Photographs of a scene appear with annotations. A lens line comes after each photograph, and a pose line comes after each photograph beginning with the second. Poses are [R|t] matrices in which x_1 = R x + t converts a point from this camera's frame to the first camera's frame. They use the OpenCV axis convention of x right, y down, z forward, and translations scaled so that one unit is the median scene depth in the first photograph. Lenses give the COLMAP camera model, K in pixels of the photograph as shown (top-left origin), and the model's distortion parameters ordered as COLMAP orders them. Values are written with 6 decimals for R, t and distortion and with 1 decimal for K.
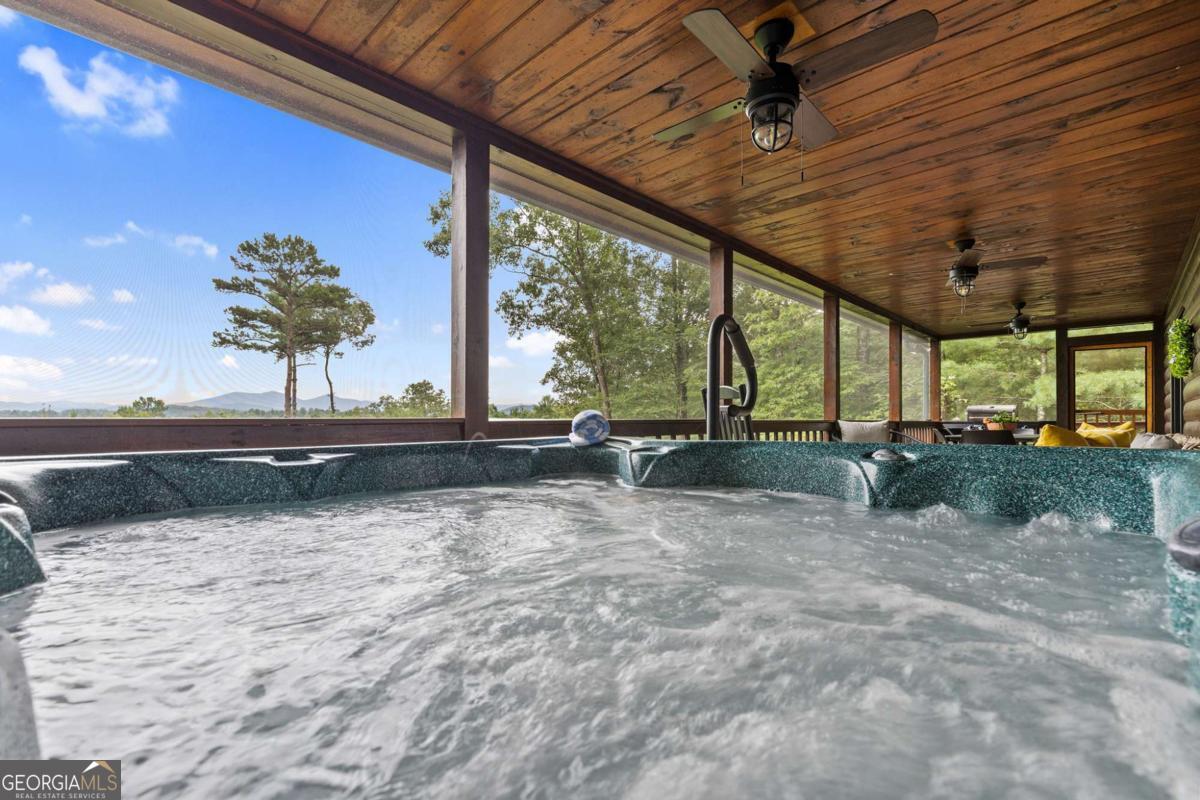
lens RADIAL K [[543.5, 0, 600.3], [0, 543.5, 412.7], [0, 0, 1]] dist [0.004461, 0.000151]
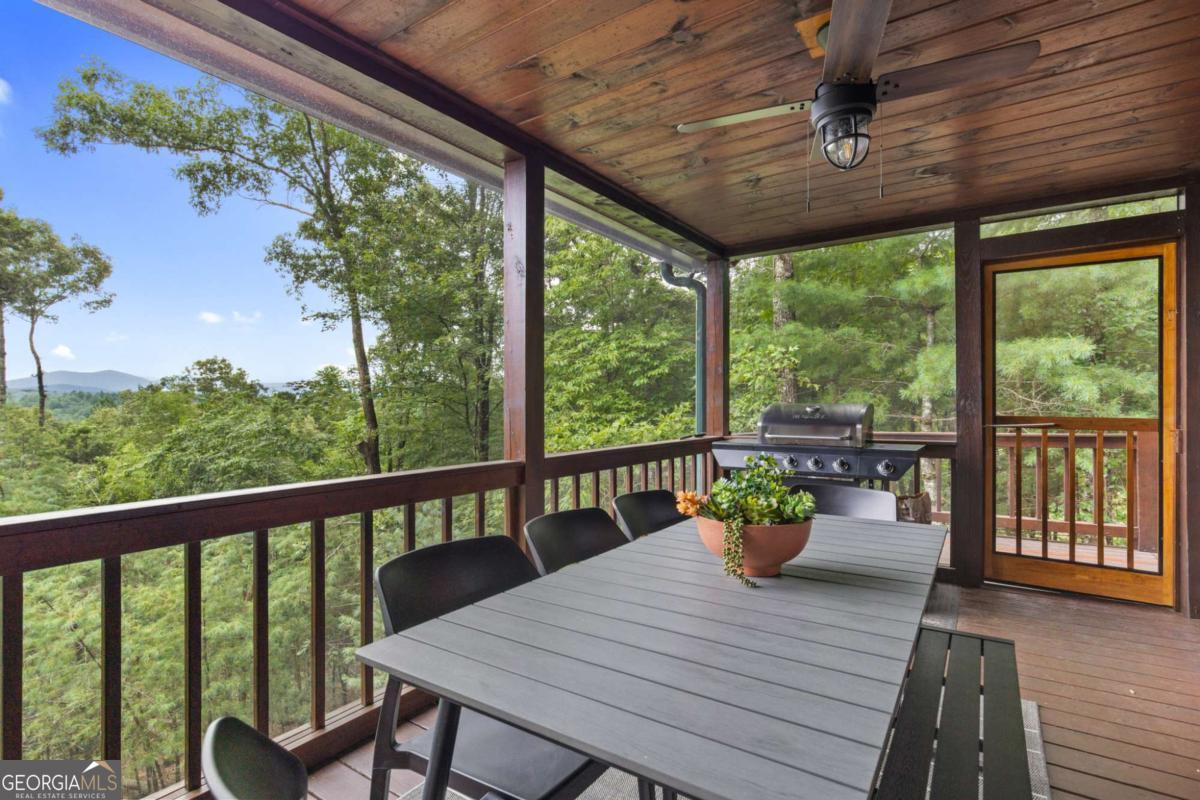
lens RADIAL K [[584.2, 0, 599.8], [0, 584.2, 399.9], [0, 0, 1]] dist [-0.017137, 0.000184]
pose [[0.986422, -0.002996, 0.164204, 0.310311], [0.001646, 0.999964, 0.008356, -0.013152], [-0.164224, -0.007972, 0.986391, 0.380386]]
